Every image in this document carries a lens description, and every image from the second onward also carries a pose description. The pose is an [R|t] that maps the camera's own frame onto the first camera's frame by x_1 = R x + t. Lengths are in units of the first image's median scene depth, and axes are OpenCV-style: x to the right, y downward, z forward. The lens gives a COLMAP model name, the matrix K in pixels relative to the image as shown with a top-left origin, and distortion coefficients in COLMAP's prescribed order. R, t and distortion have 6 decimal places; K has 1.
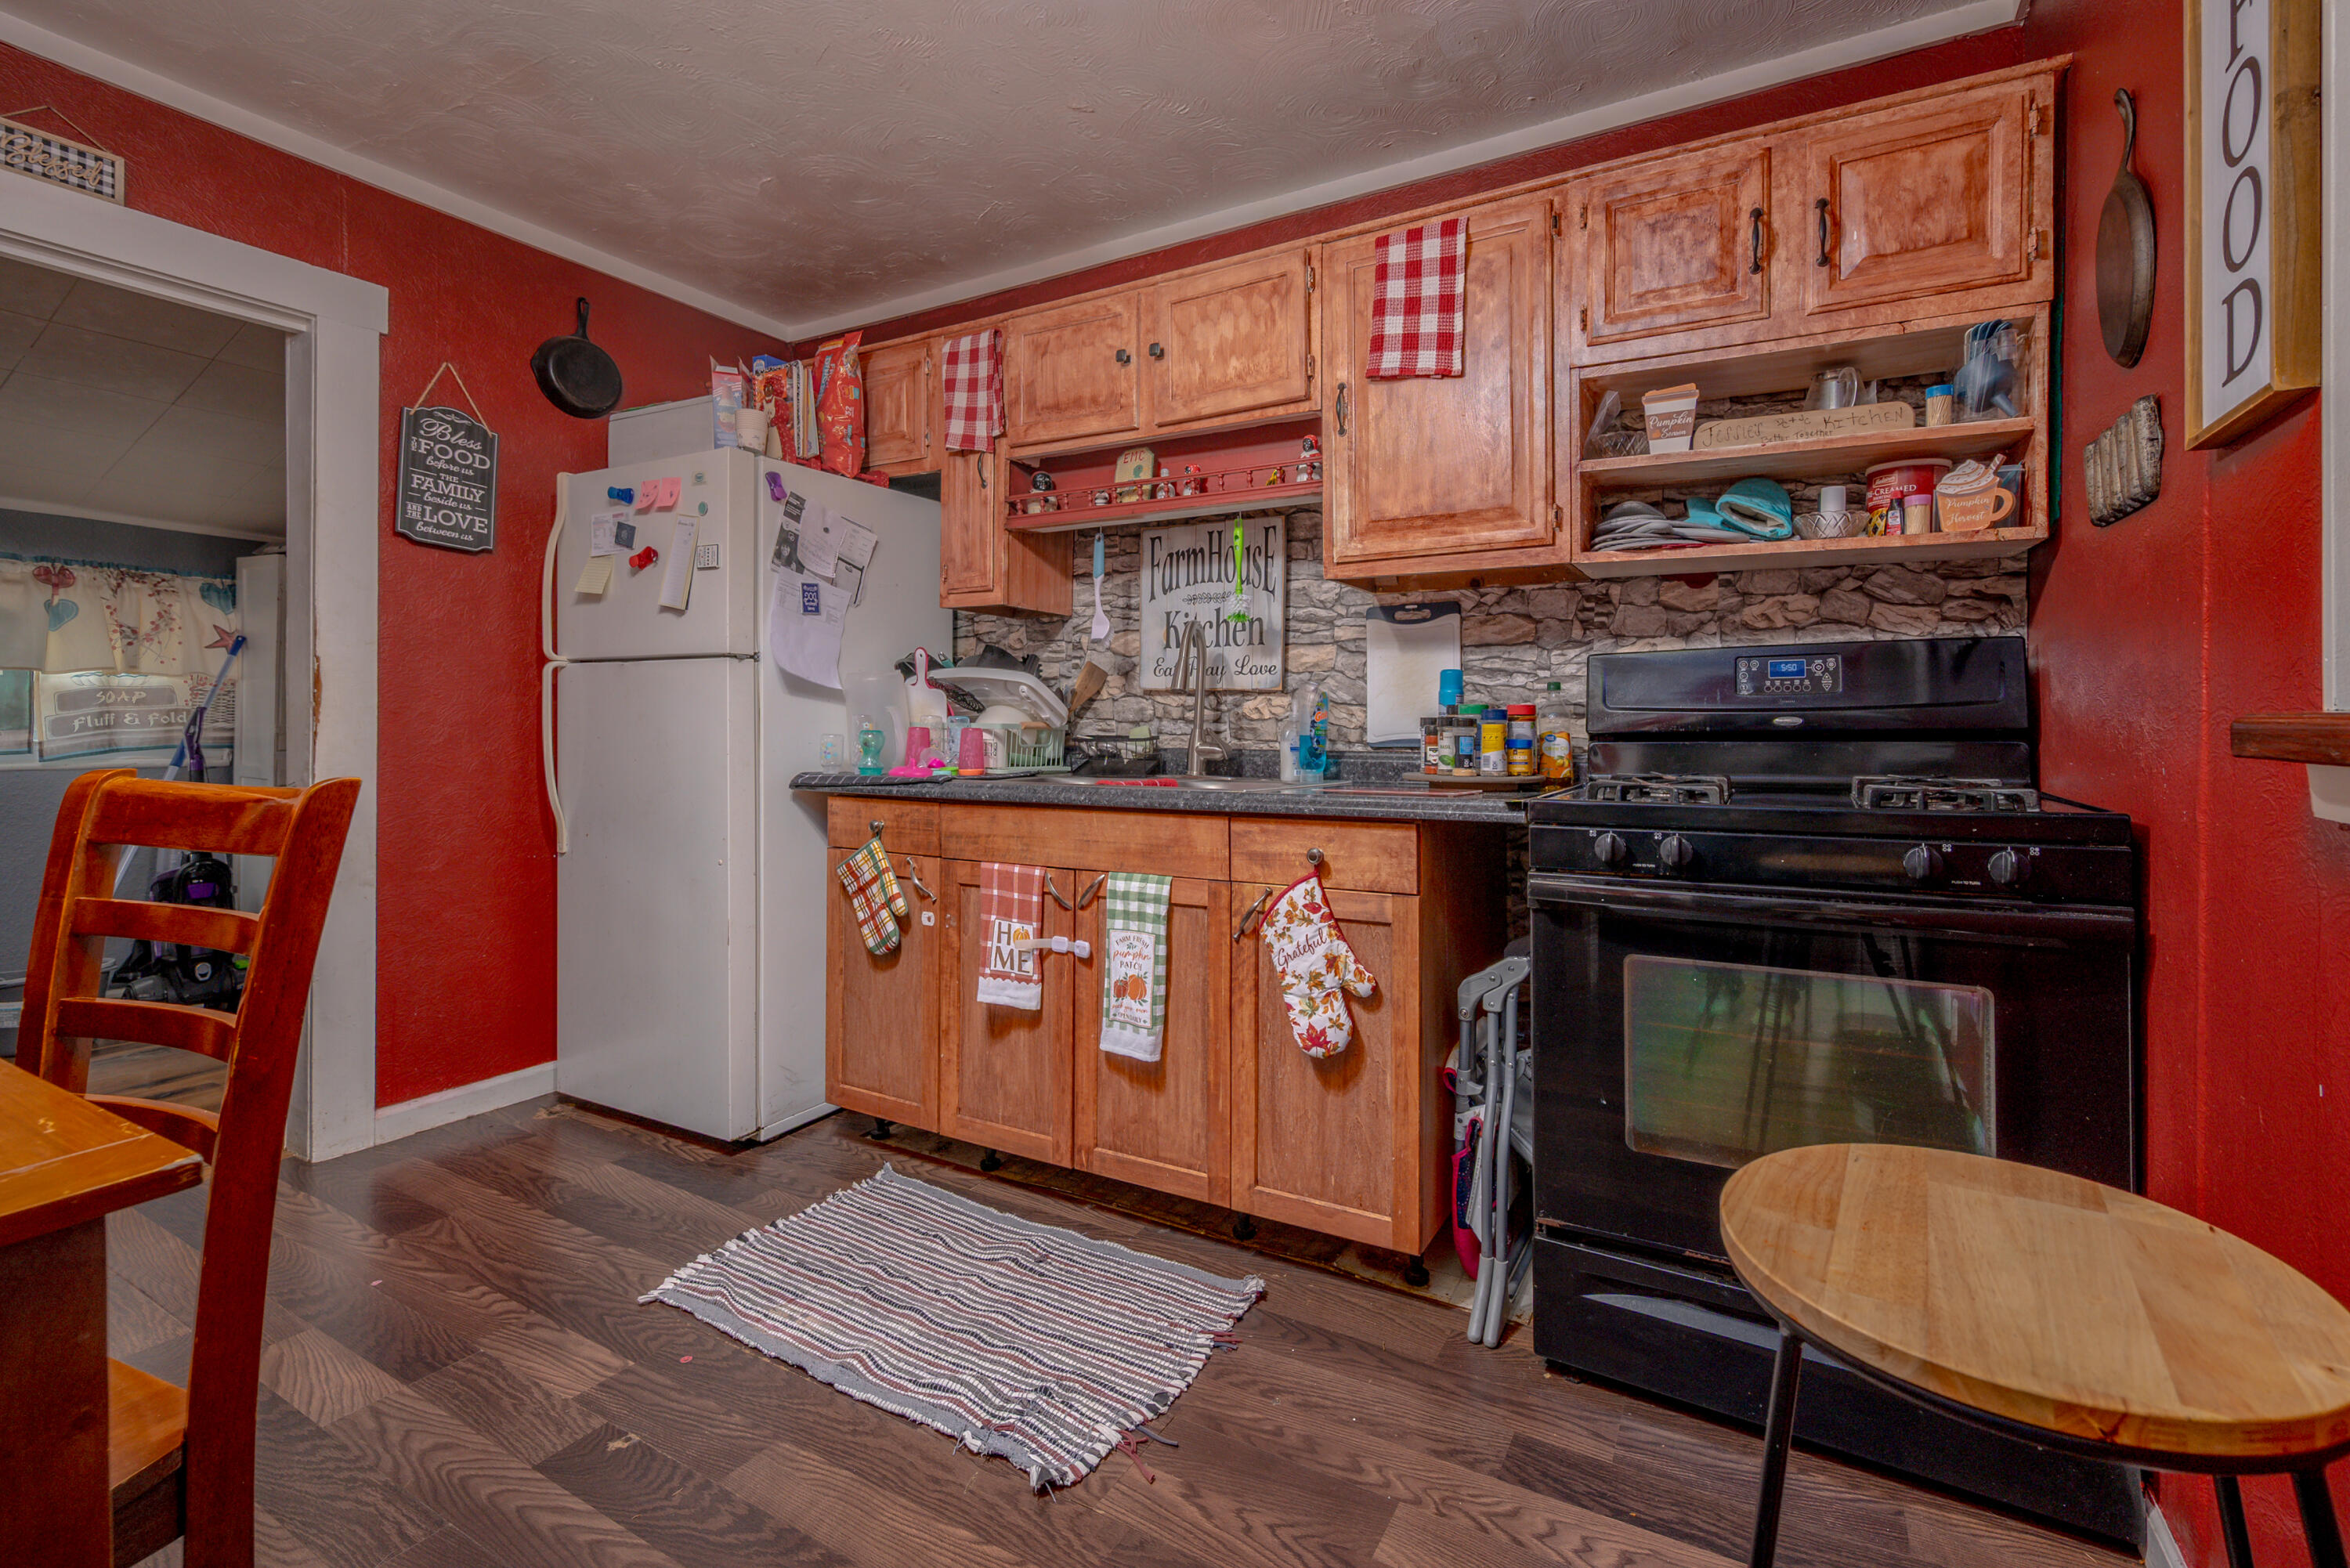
lens RADIAL K [[993.0, 0, 1271.1], [0, 993.0, 710.5], [0, 0, 1]] dist [0.010881, 0.000024]
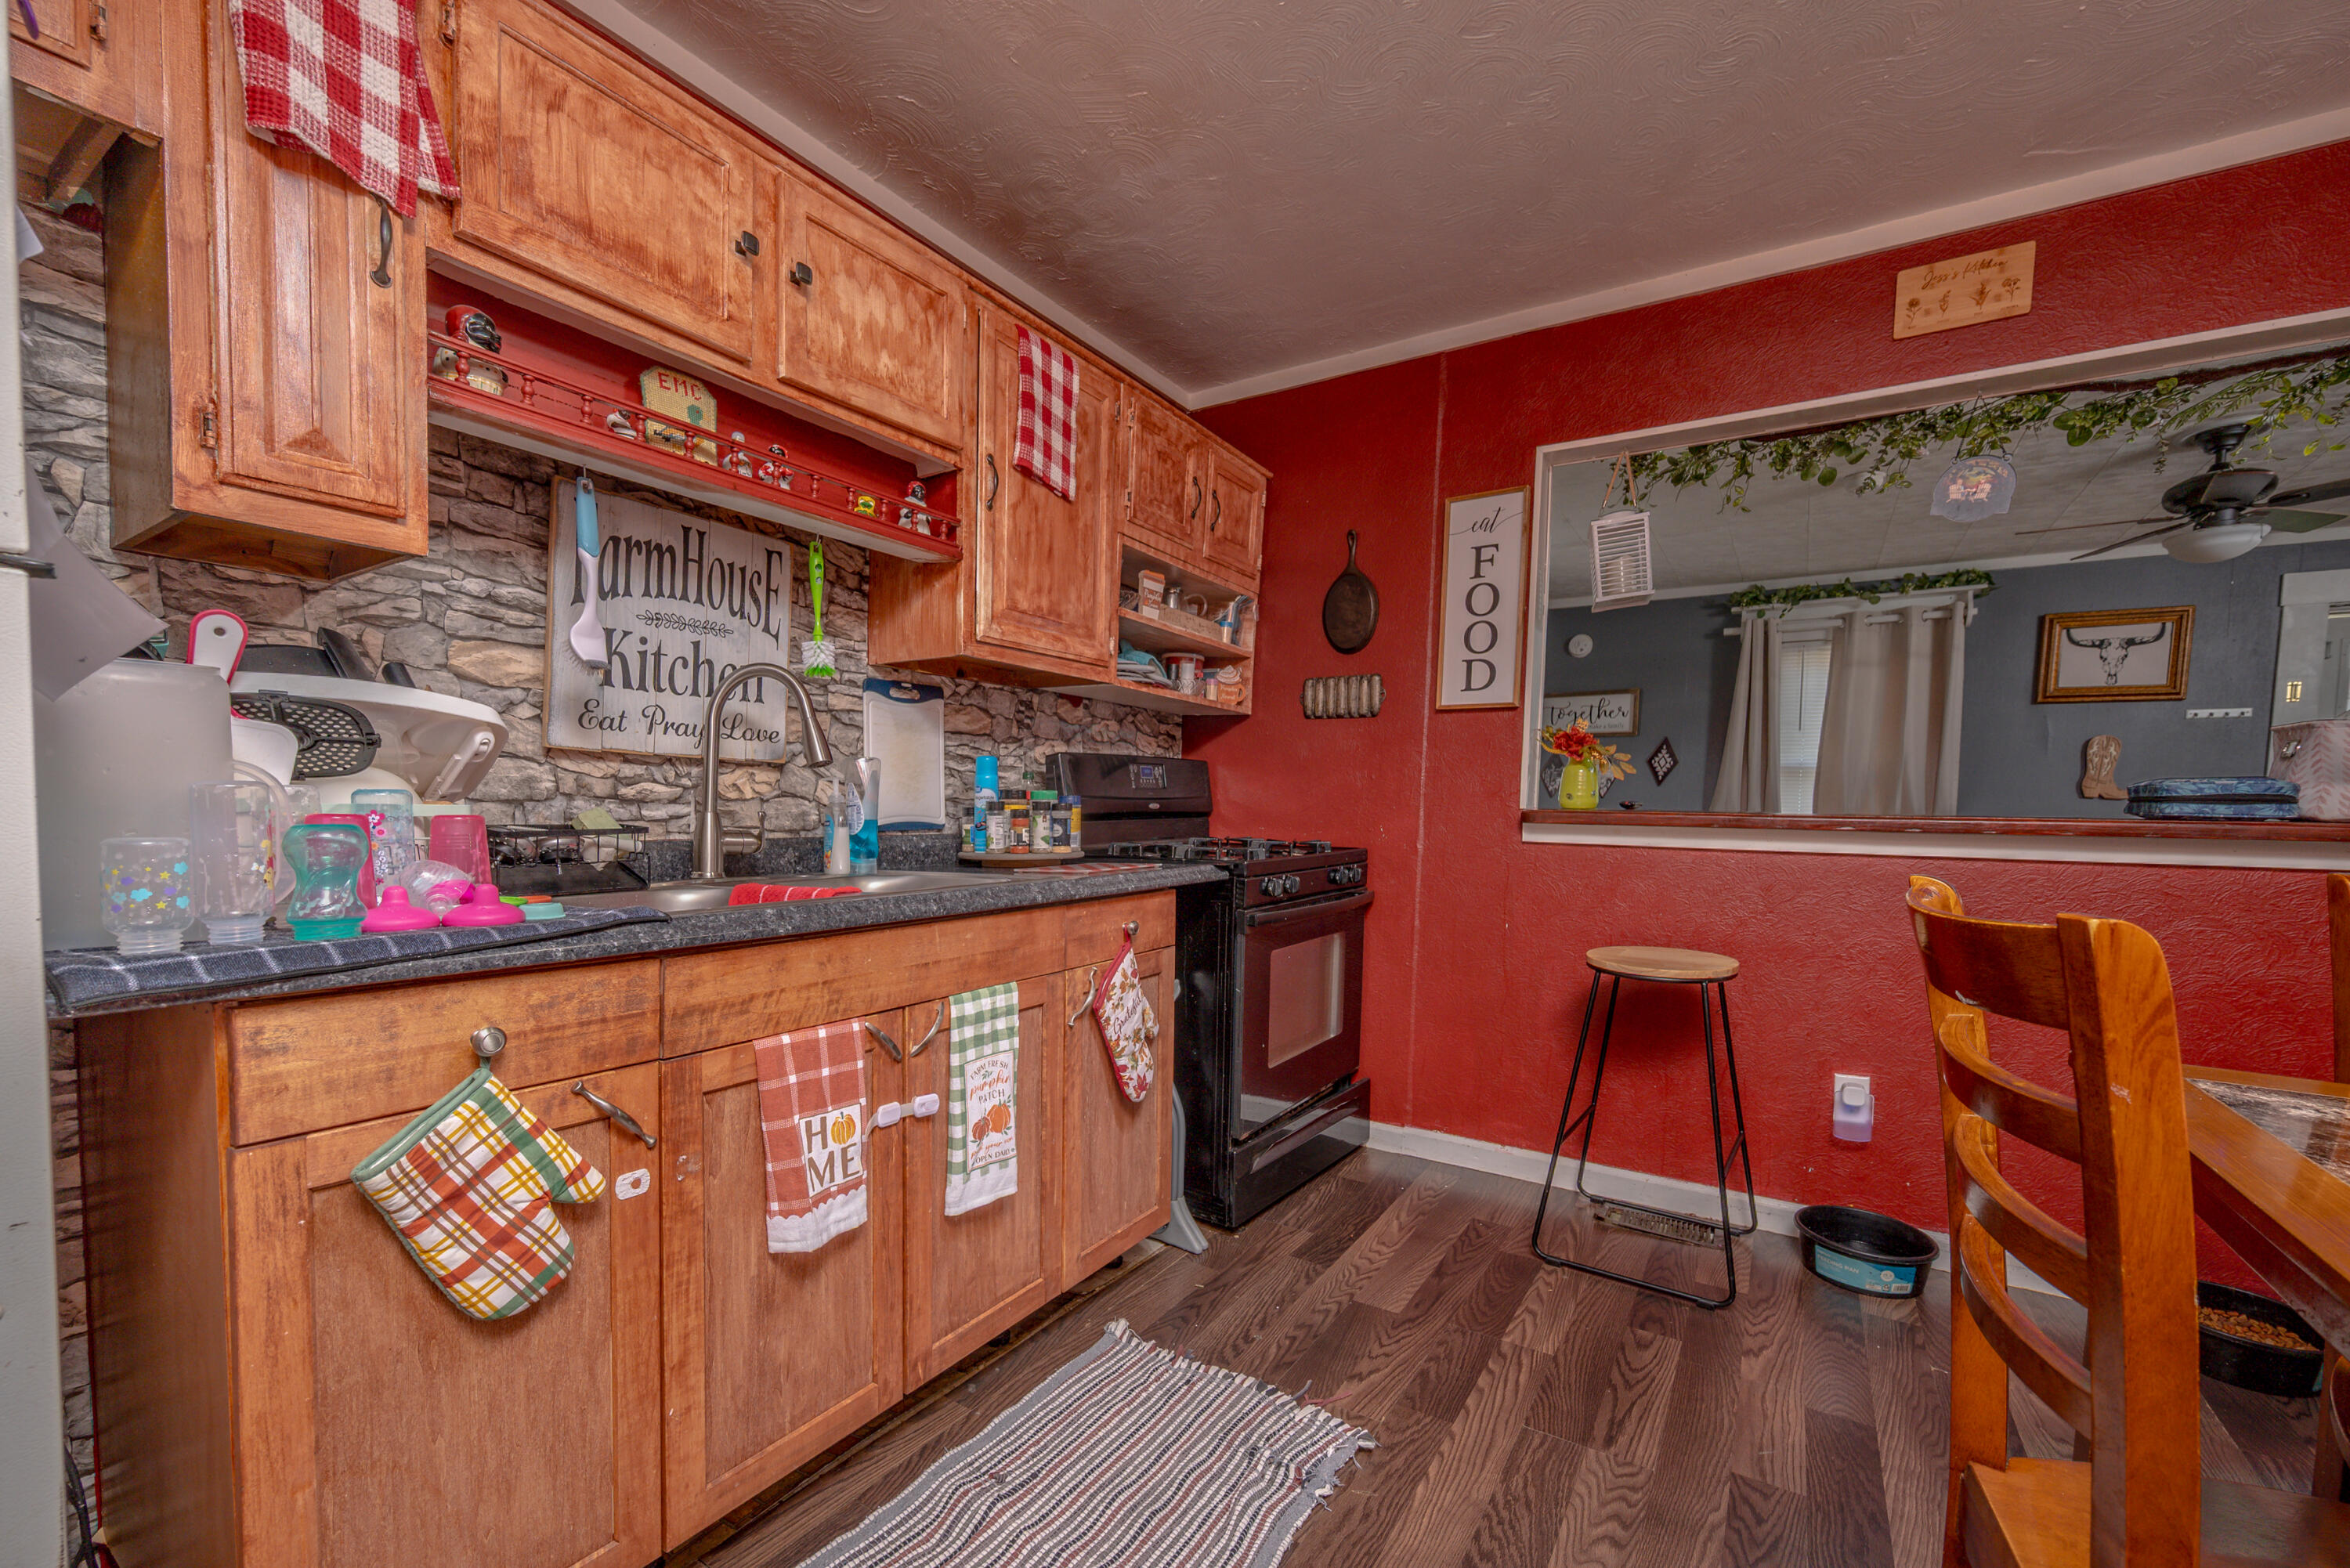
lens RADIAL K [[956.5, 0, 1173.2], [0, 956.5, 860.0], [0, 0, 1]] dist [0.002920, 0.000152]
pose [[0.099466, -0.058022, 0.993348, -0.786888], [-0.024496, 0.997853, 0.060738, 0.003000], [-0.994739, -0.030375, 0.097831, 0.660446]]
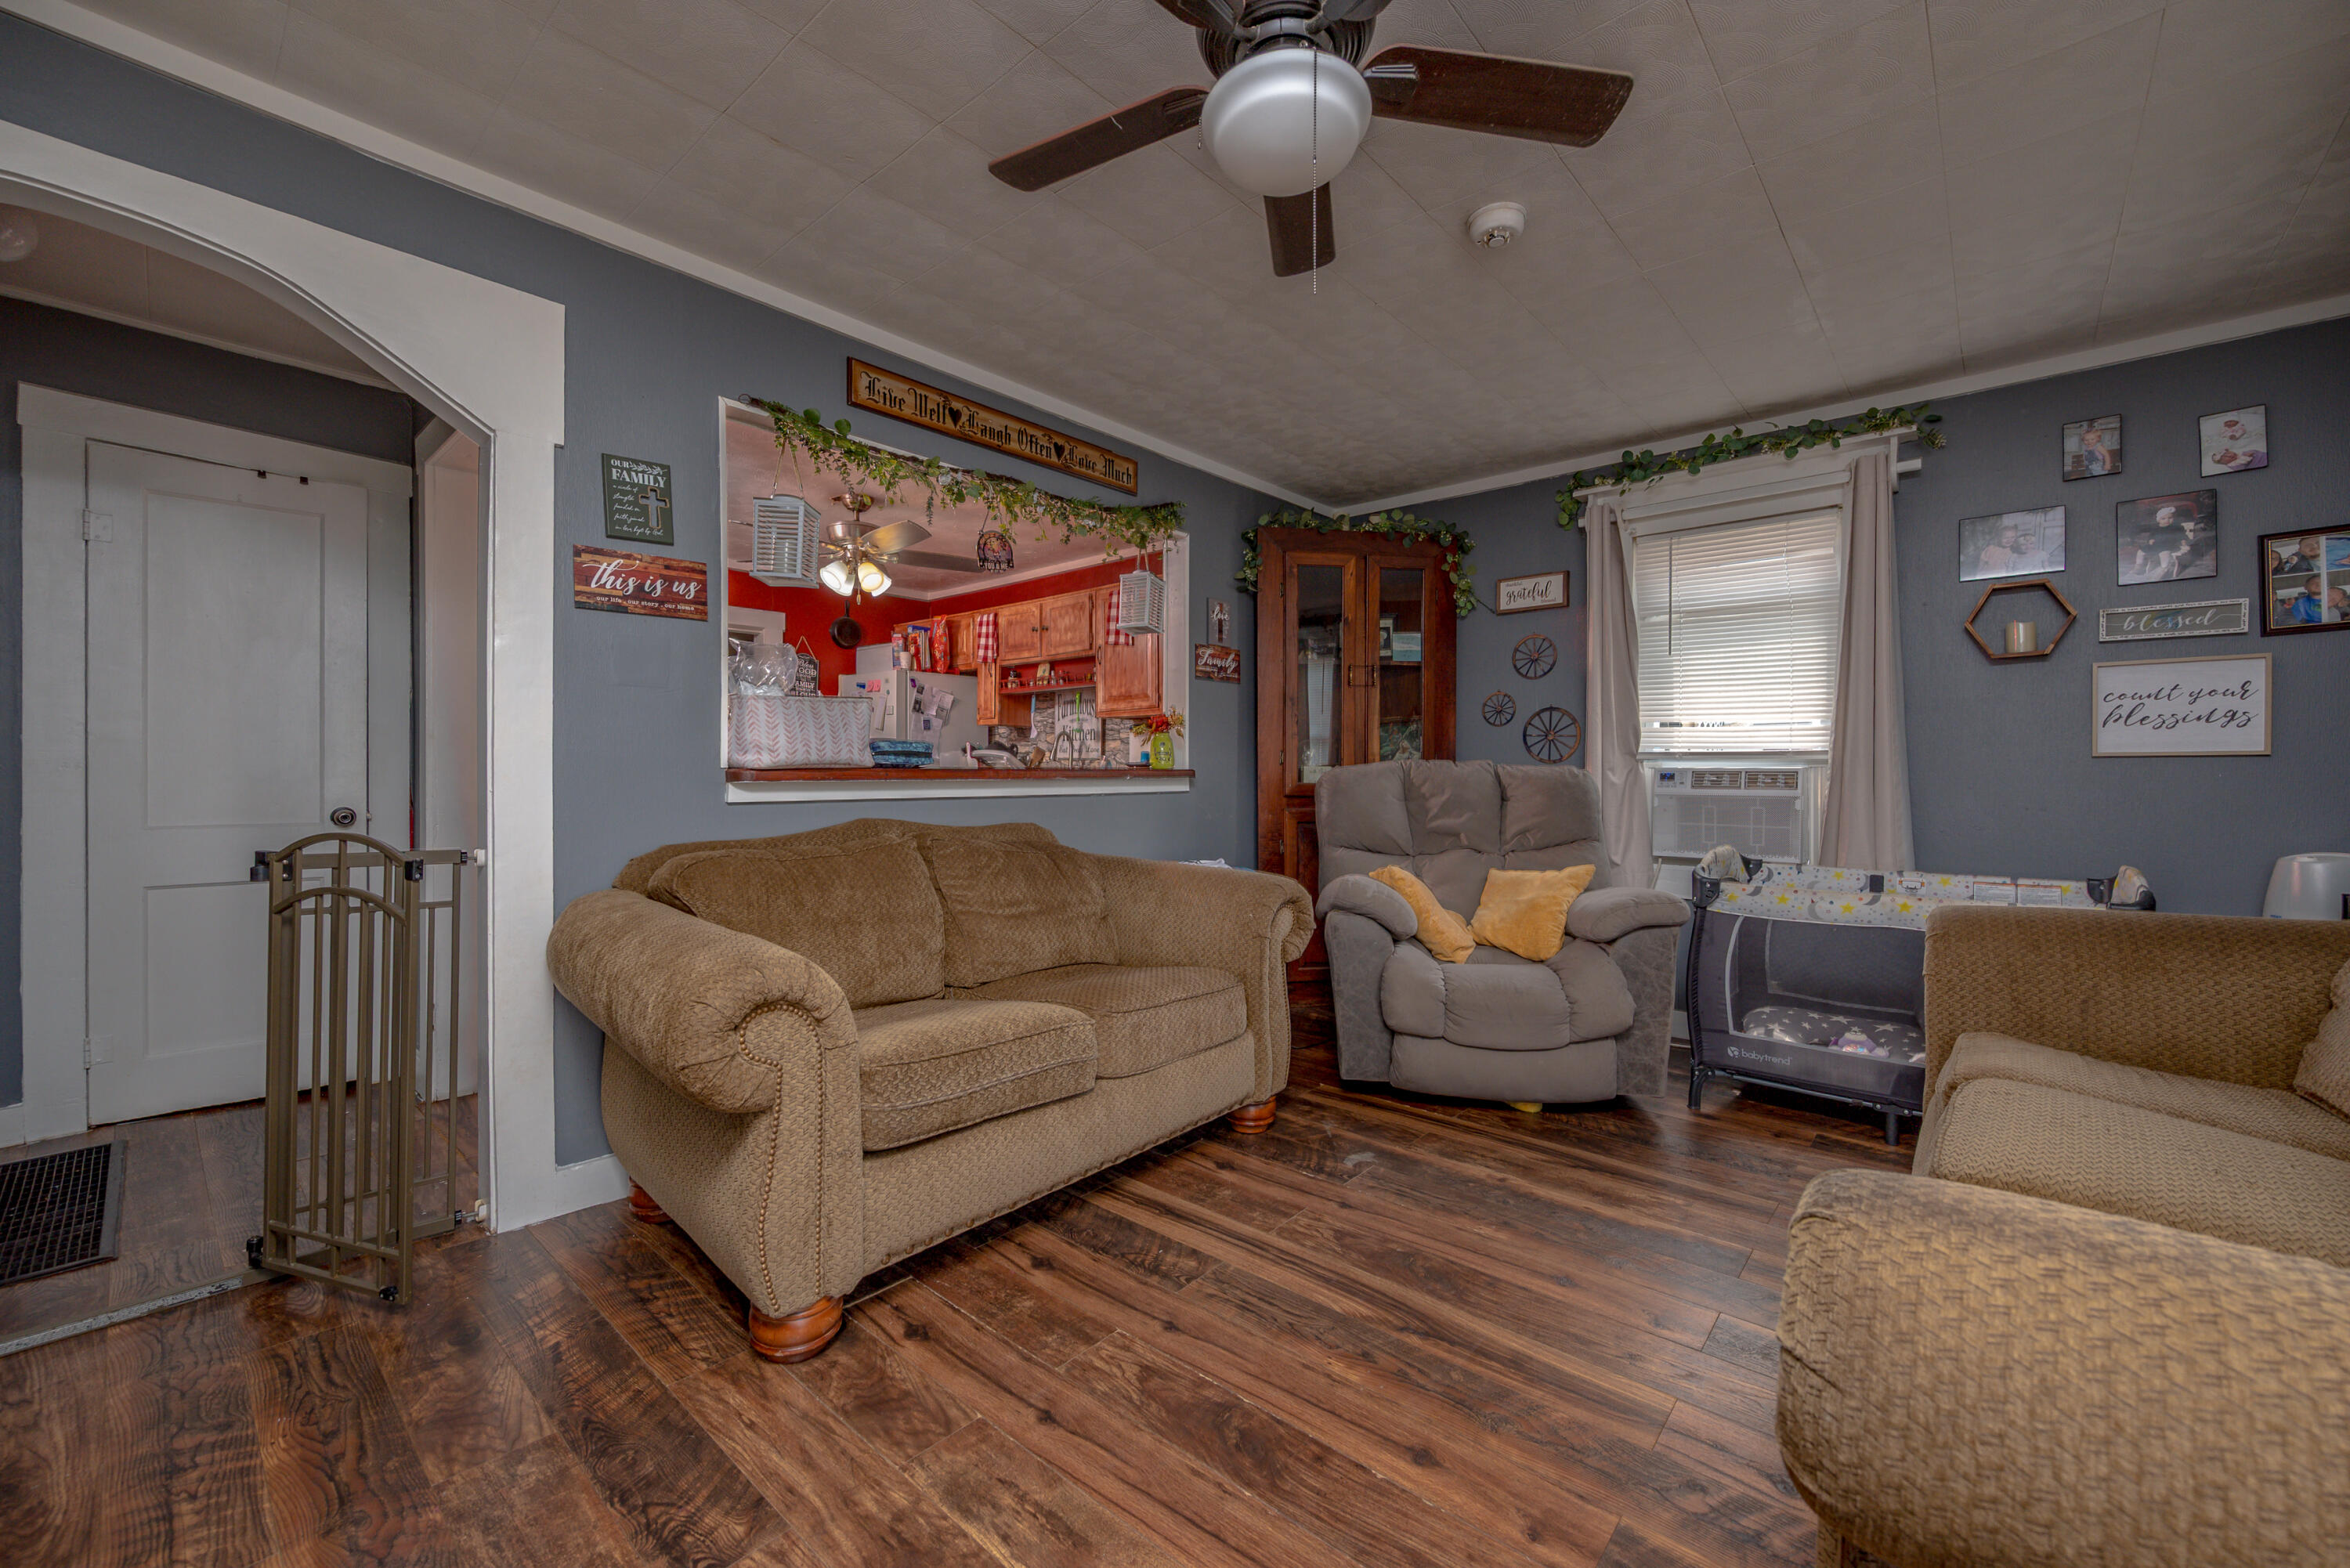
lens RADIAL K [[908.9, 0, 1175.0], [0, 908.9, 784.0], [0, 0, 1]] dist [0.000157, 0.000024]
pose [[0.971019, 0.000708, -0.239000, 0.783467], [0.004070, 0.999802, 0.019494, -0.002713], [0.238967, -0.019902, 0.970824, -1.226591]]
